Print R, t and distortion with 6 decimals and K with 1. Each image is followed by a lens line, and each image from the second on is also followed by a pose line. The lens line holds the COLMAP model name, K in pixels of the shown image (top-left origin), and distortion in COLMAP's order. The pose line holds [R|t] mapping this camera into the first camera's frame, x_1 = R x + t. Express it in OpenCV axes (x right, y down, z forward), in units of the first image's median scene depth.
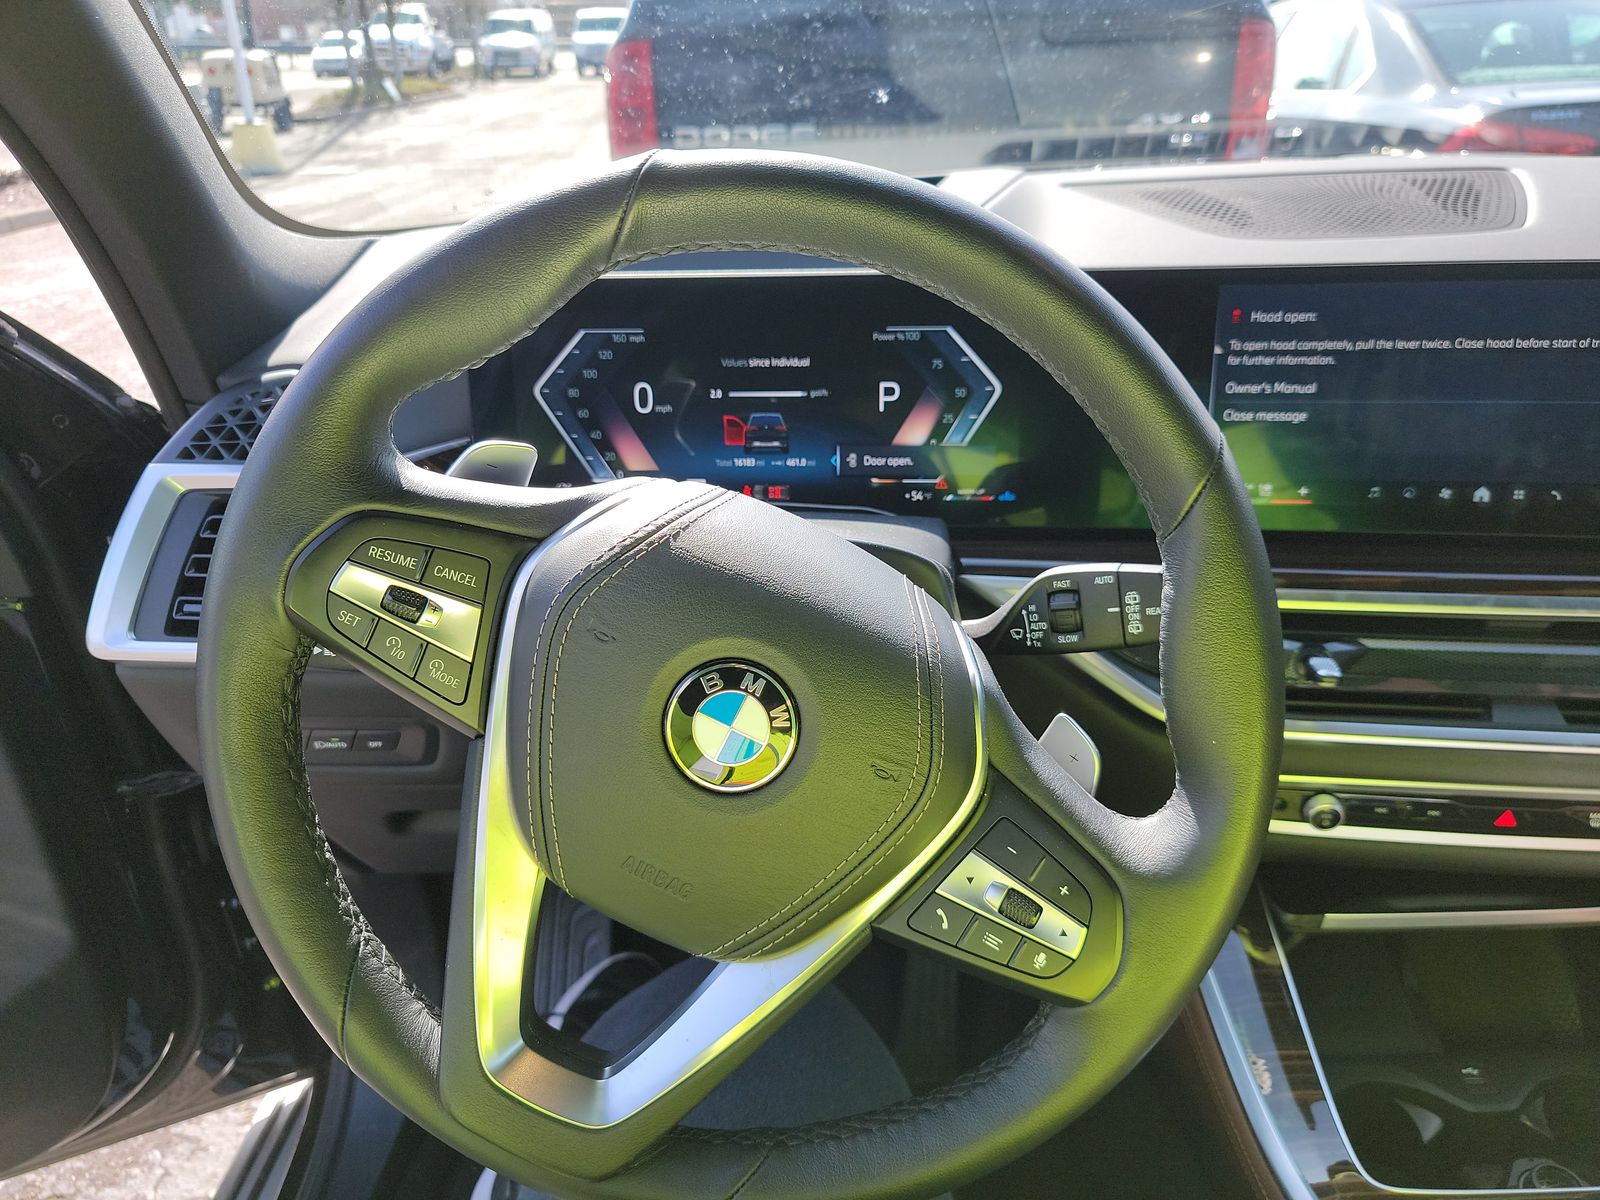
lens RADIAL K [[1192.7, 0, 784.2], [0, 1192.7, 599.3], [0, 0, 1]] dist [0.048655, -0.063294]
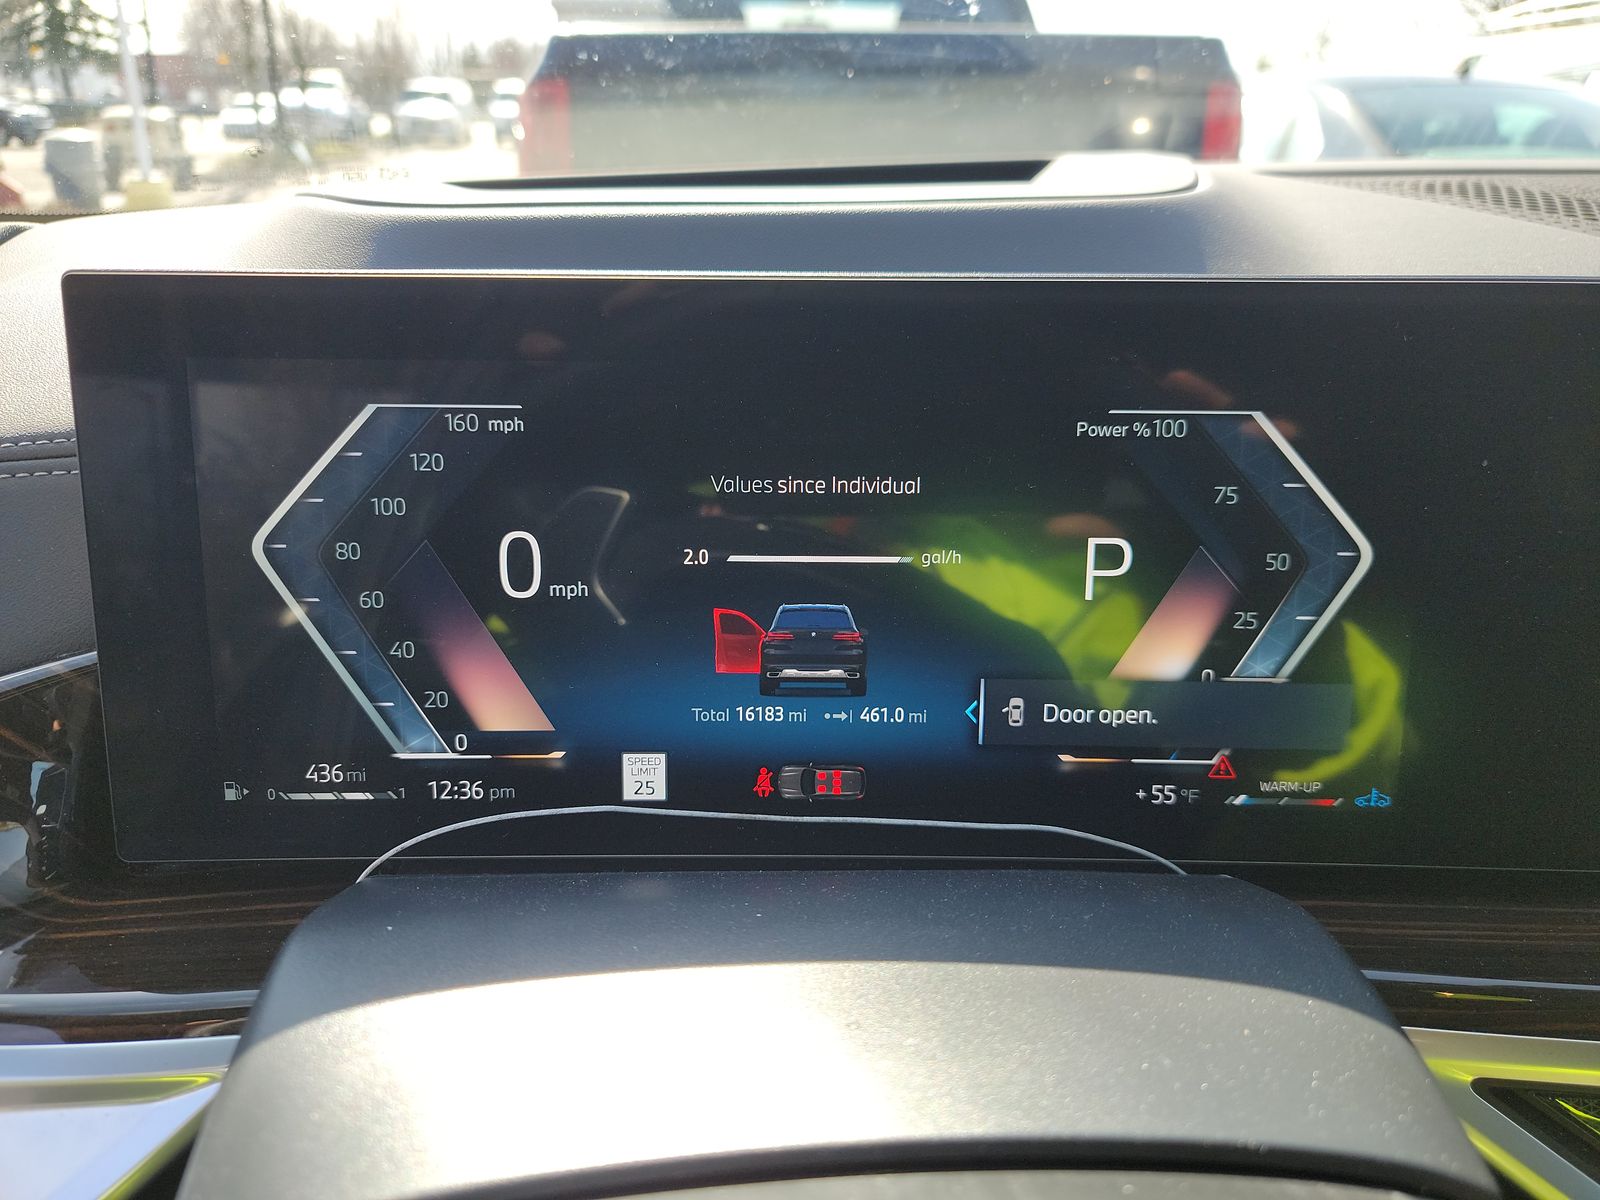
lens RADIAL K [[1192.7, 0, 790.3], [0, 1192.7, 556.3], [0, 0, 1]] dist [0.048655, -0.063294]
pose [[0.997026, 0.005460, 0.076868, -0.056554], [0.001604, 0.995800, -0.091542, -0.134401], [-0.077045, 0.091393, 0.992830, 0.584060]]
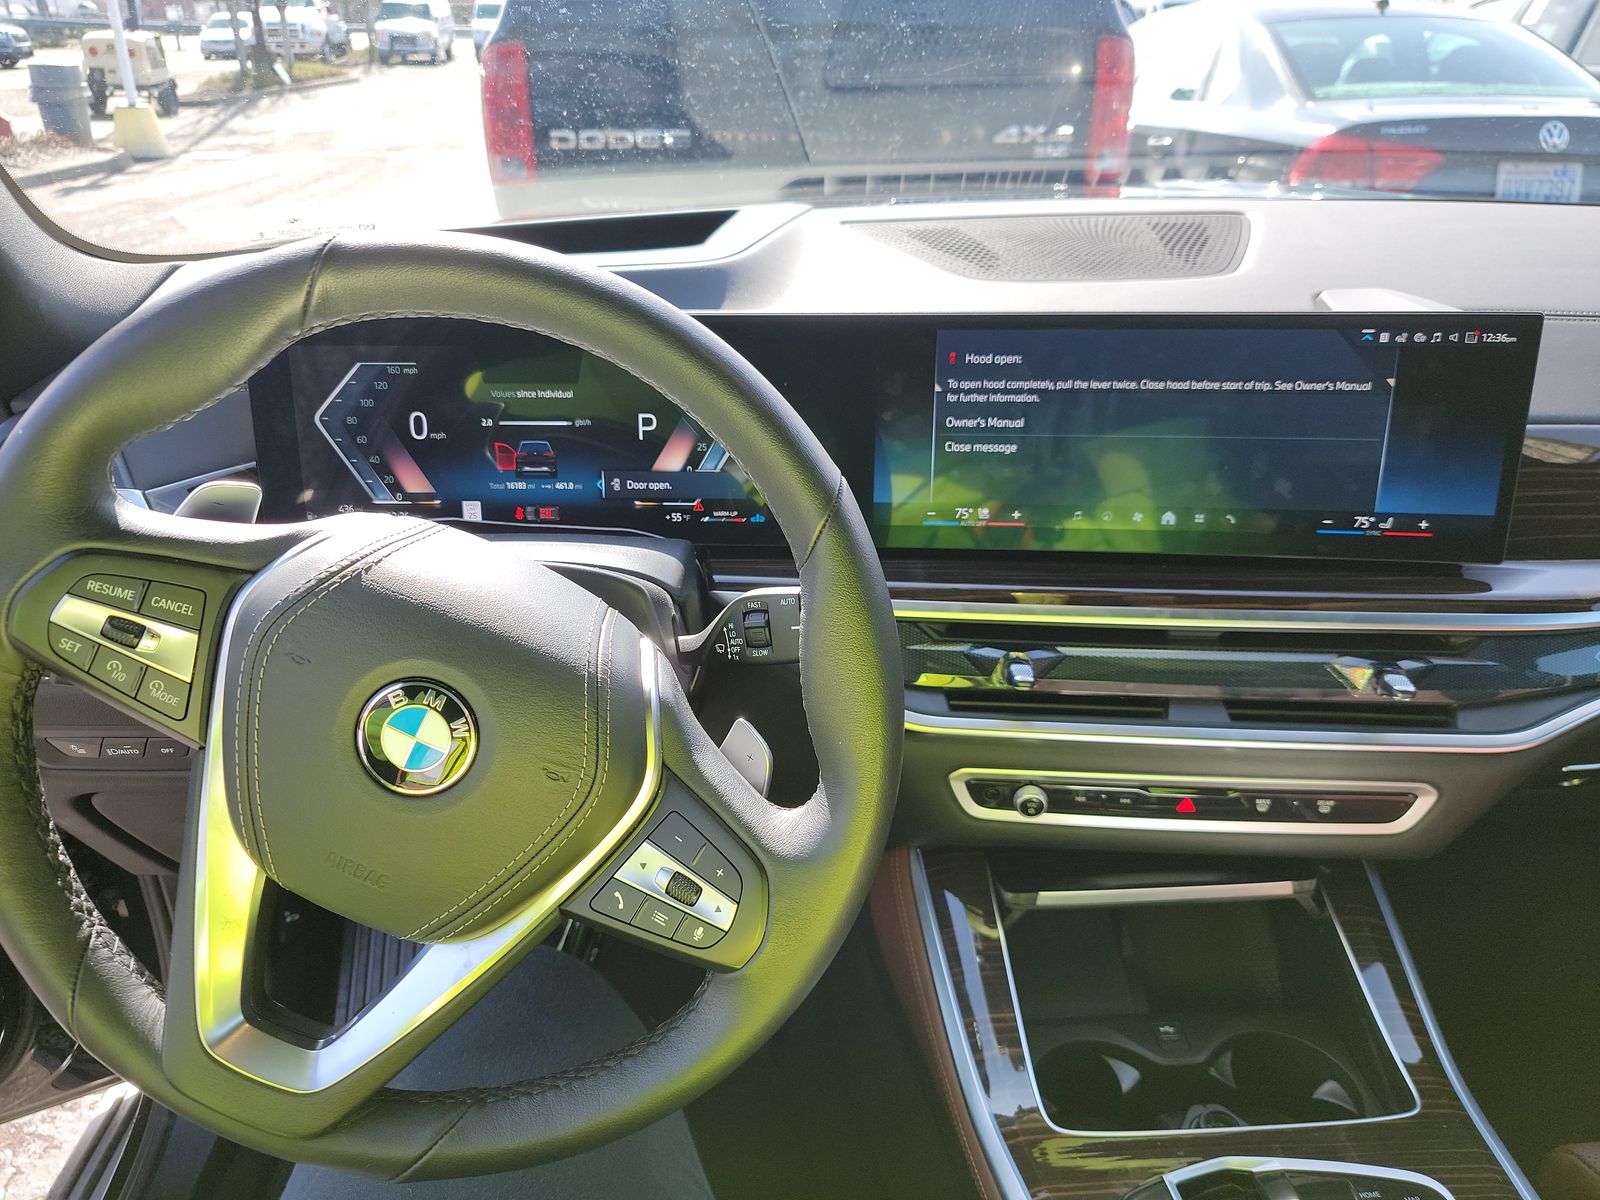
lens RADIAL K [[1192.7, 0, 771.3], [0, 1192.7, 609.0], [0, 0, 1]] dist [0.048655, -0.063294]
pose [[0.998023, -0.005731, 0.062584, 0.130592], [0.004899, 0.999898, 0.013432, -0.017457], [-0.062655, -0.013098, 0.997949, -0.094448]]
